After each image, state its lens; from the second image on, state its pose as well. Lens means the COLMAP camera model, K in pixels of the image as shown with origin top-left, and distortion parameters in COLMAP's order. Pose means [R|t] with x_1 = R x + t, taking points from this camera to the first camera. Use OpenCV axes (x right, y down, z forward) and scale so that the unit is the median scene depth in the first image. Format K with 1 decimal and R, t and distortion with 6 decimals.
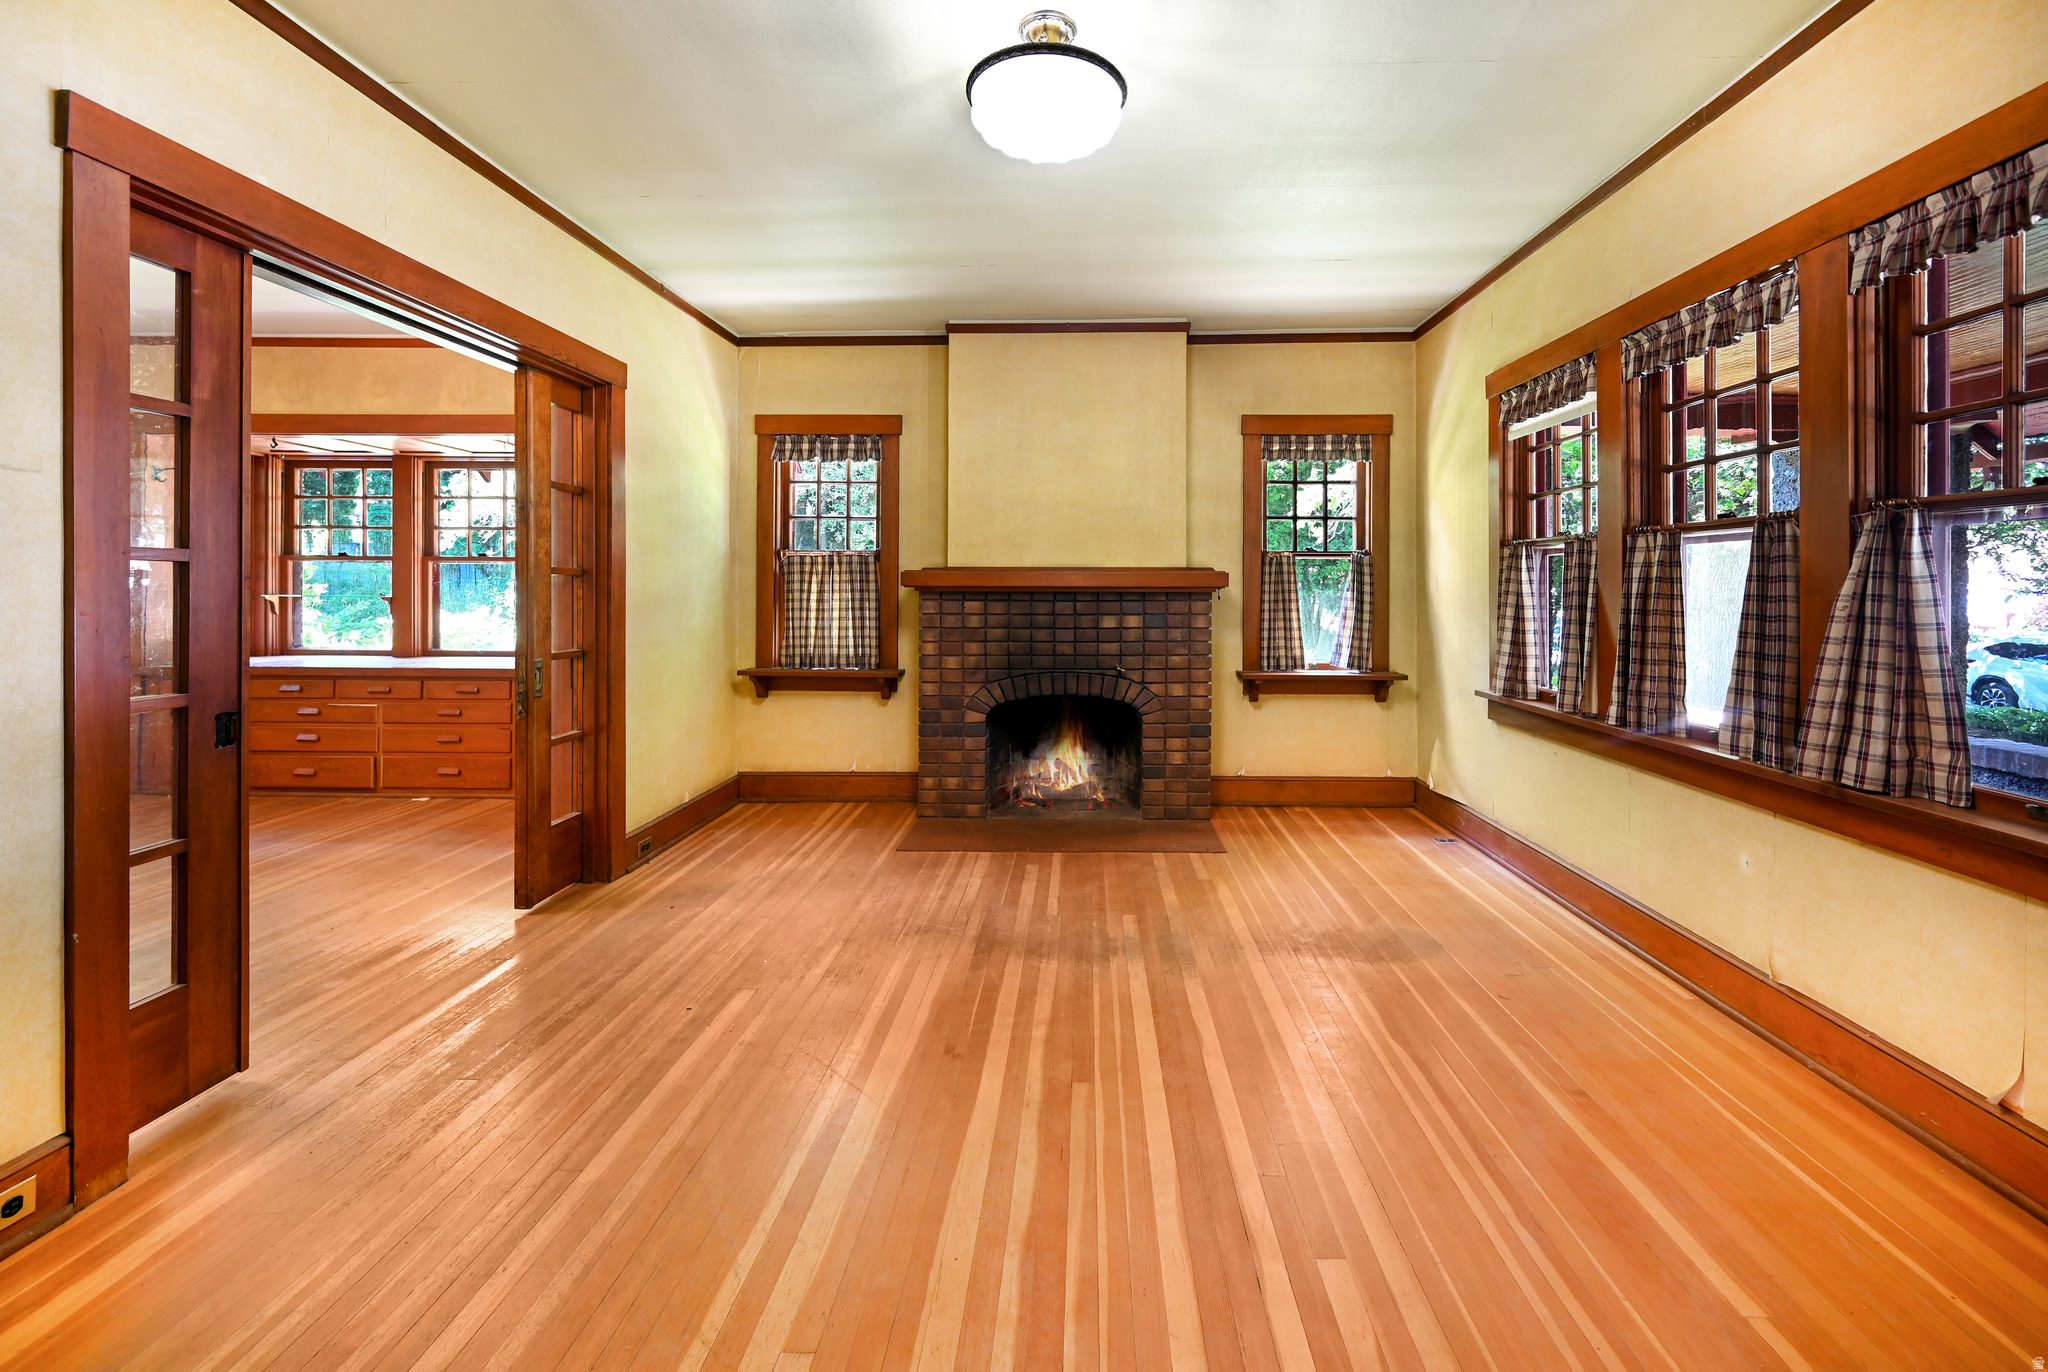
lens RADIAL K [[832.9, 0, 1075.2], [0, 832.9, 589.7], [0, 0, 1]] dist [-0.001067, 0.000612]
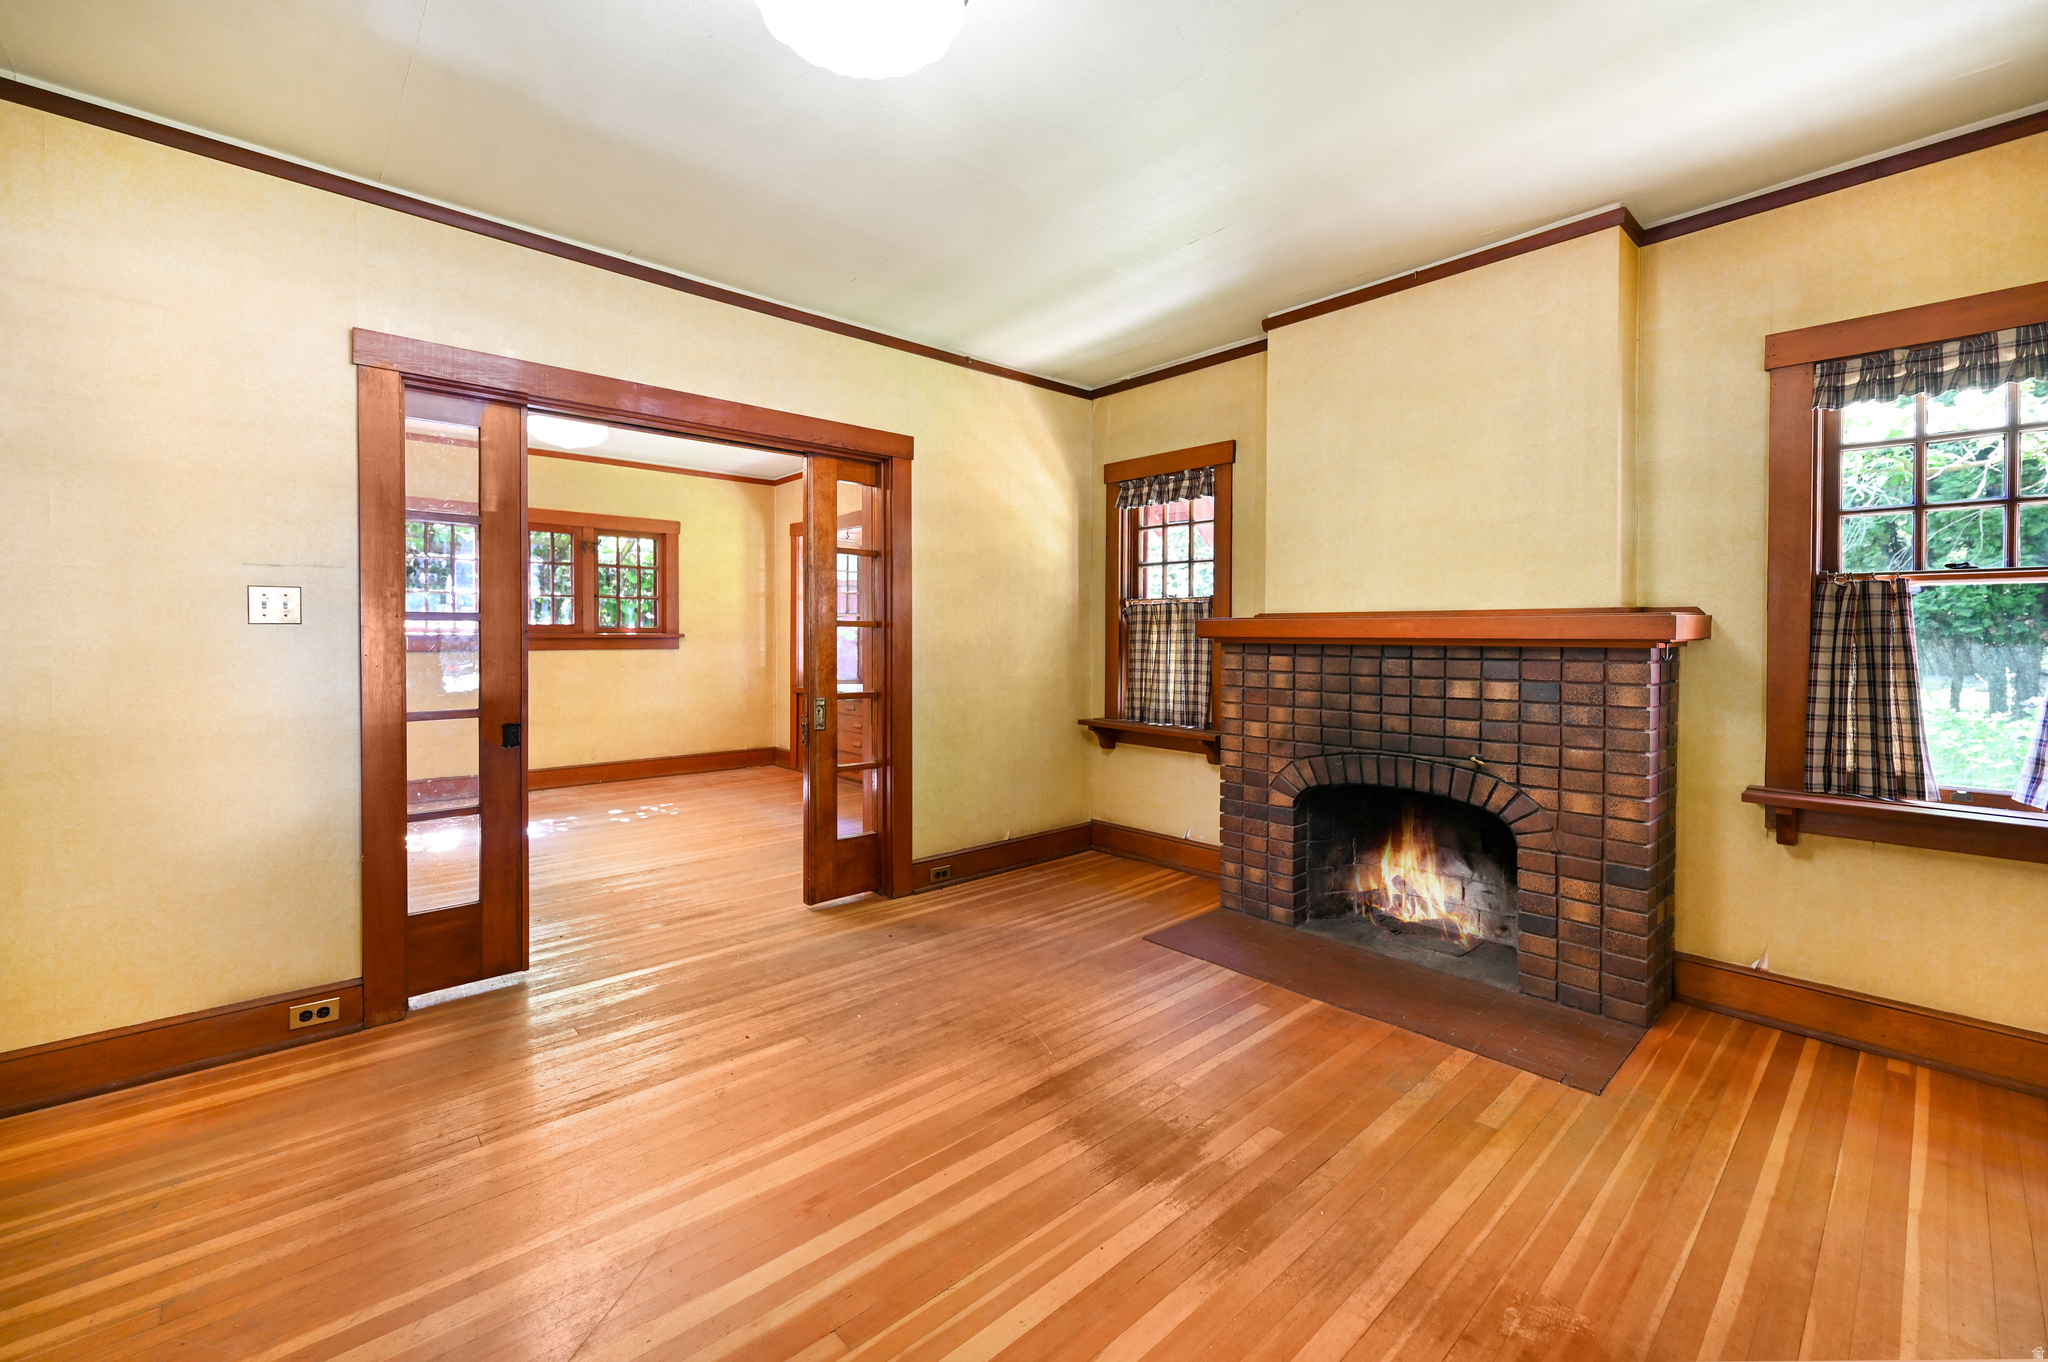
lens RADIAL K [[807.5, 0, 1017.7], [0, 807.5, 641.8], [0, 0, 1]] dist [-0.000502, 0.000094]
pose [[0.698128, 0.007059, -0.715938, 0.259663], [-0.003876, 0.999974, 0.006080, -0.003416], [0.715963, -0.001470, 0.698137, 0.271465]]
